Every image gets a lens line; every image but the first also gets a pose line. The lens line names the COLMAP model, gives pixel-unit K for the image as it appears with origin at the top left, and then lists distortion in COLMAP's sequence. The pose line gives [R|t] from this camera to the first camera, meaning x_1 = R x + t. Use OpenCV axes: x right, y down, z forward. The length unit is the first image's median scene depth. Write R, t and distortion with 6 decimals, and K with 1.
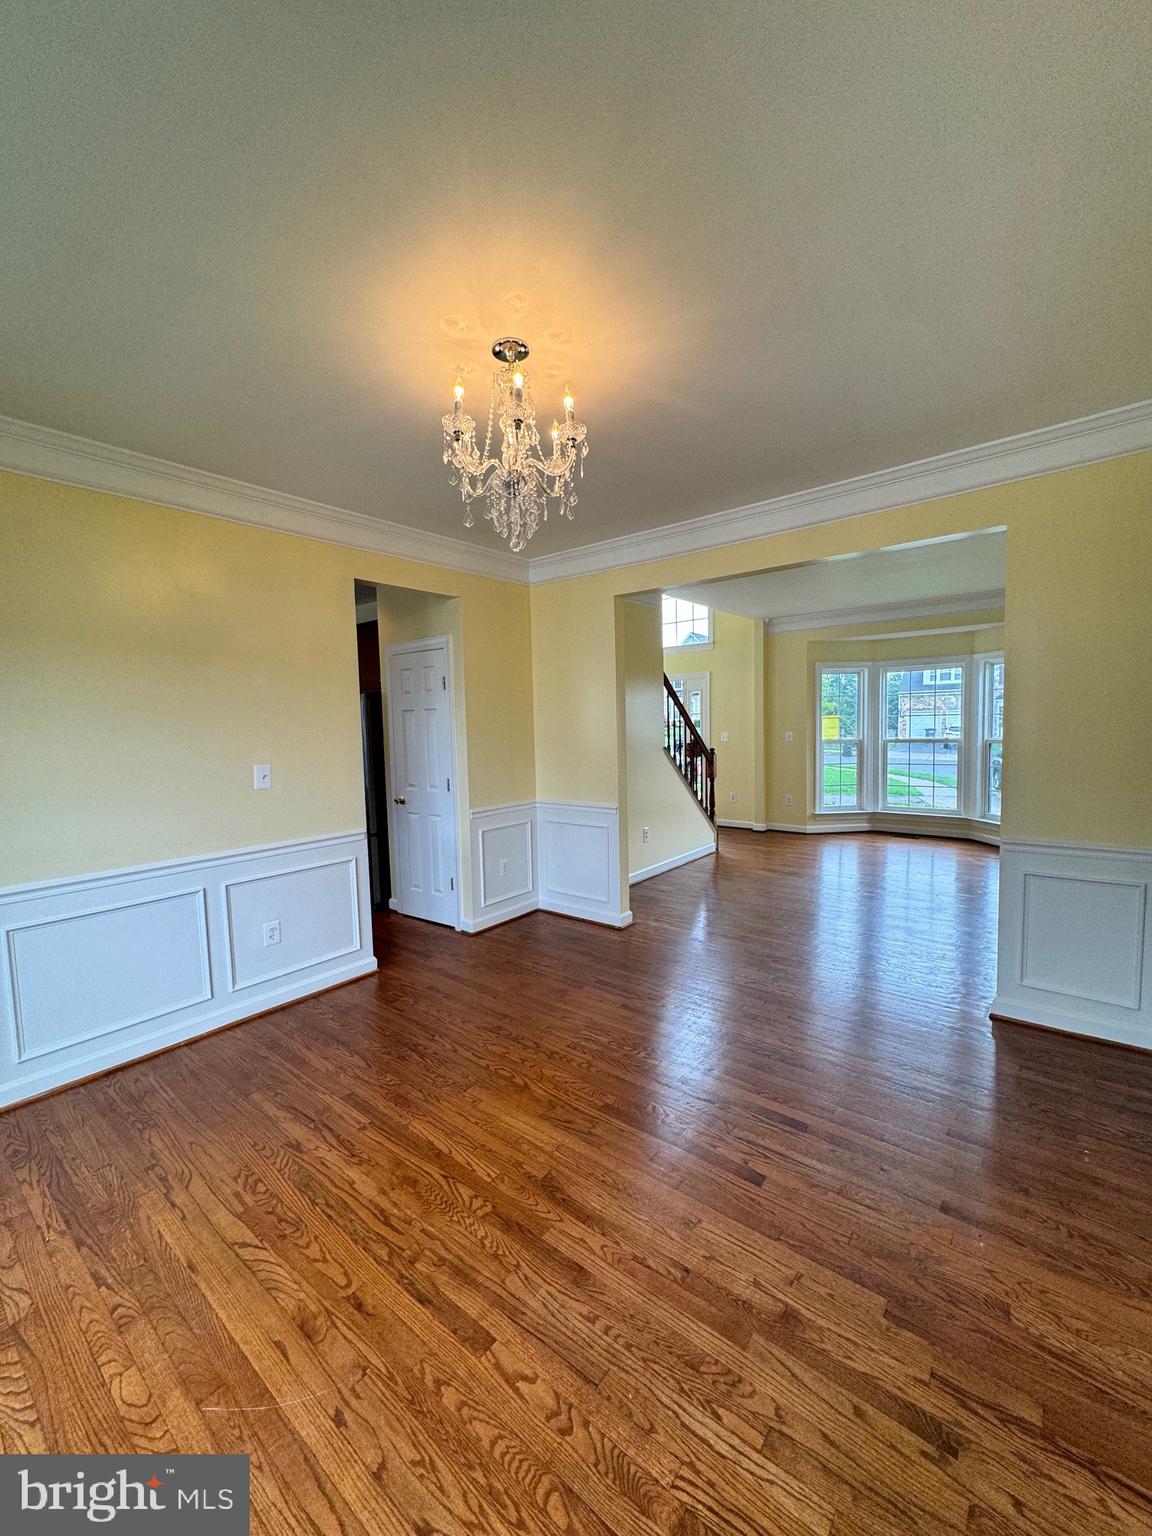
lens RADIAL K [[612.5, 0, 570.4], [0, 612.5, 762.4], [0, 0, 1]] dist [-0.000148, 0.000429]
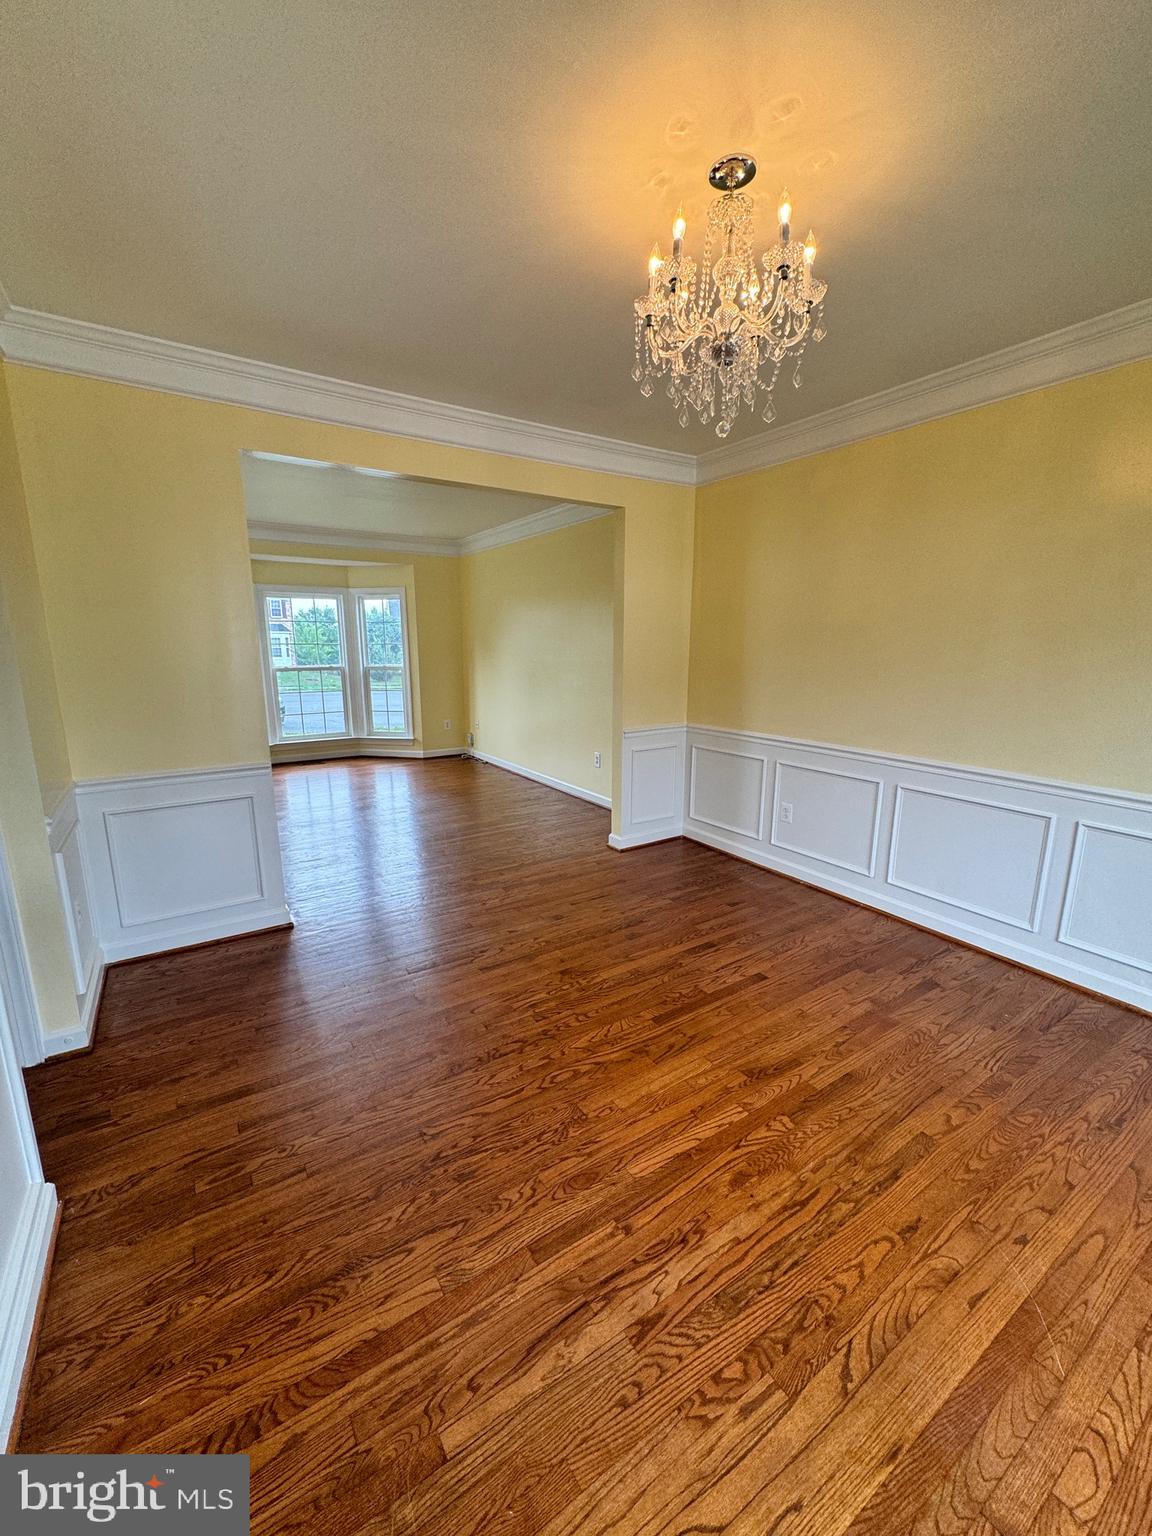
lens RADIAL K [[612.5, 0, 584.0], [0, 612.5, 762.4], [0, 0, 1]] dist [-0.000148, 0.000429]
pose [[0.300363, -0.156782, 0.940851, -1.167931], [0.052615, 0.987620, 0.147779, -0.035039], [-0.952373, 0.005116, 0.304894, 1.056819]]
